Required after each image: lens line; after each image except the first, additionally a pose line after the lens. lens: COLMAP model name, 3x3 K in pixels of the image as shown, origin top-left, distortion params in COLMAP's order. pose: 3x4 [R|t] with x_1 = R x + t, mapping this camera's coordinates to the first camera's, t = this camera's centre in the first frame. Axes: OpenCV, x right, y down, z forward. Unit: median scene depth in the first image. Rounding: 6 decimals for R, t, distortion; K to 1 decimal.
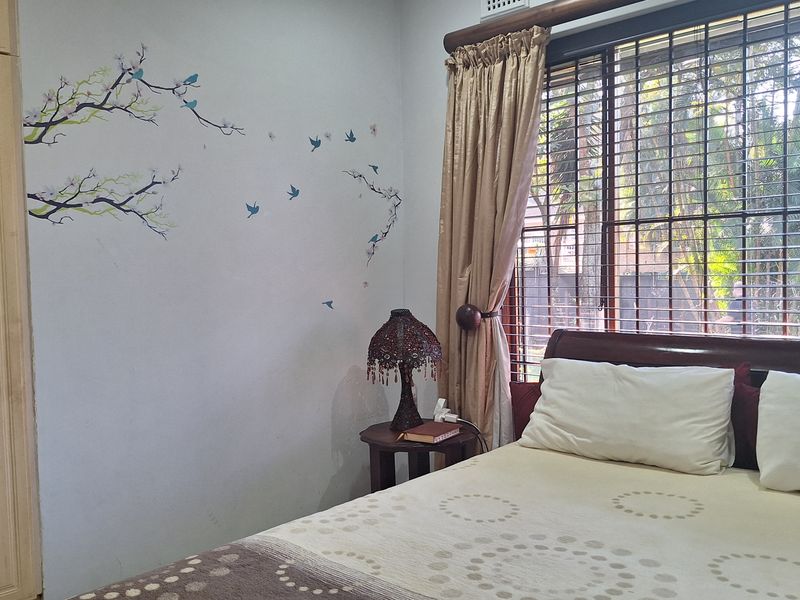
lens RADIAL K [[749.3, 0, 402.9], [0, 749.3, 301.7], [0, 0, 1]] dist [0.103470, 0.000000]
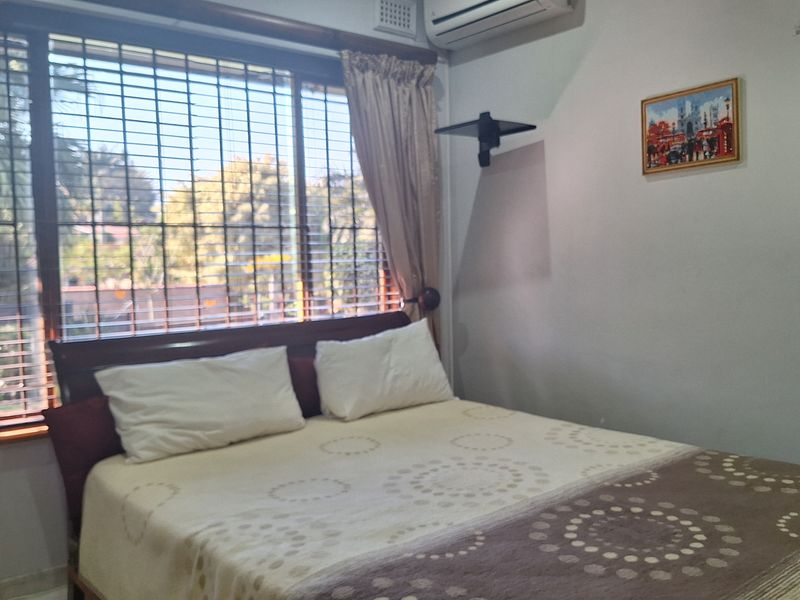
lens RADIAL K [[749.3, 0, 403.3], [0, 749.3, 298.8], [0, 0, 1]] dist [0.103470, 0.000000]
pose [[0.130347, -0.021792, 0.991229, -0.933757], [0.067567, 0.997629, 0.013048, 0.003682], [-0.989163, 0.065273, 0.131510, 0.728175]]
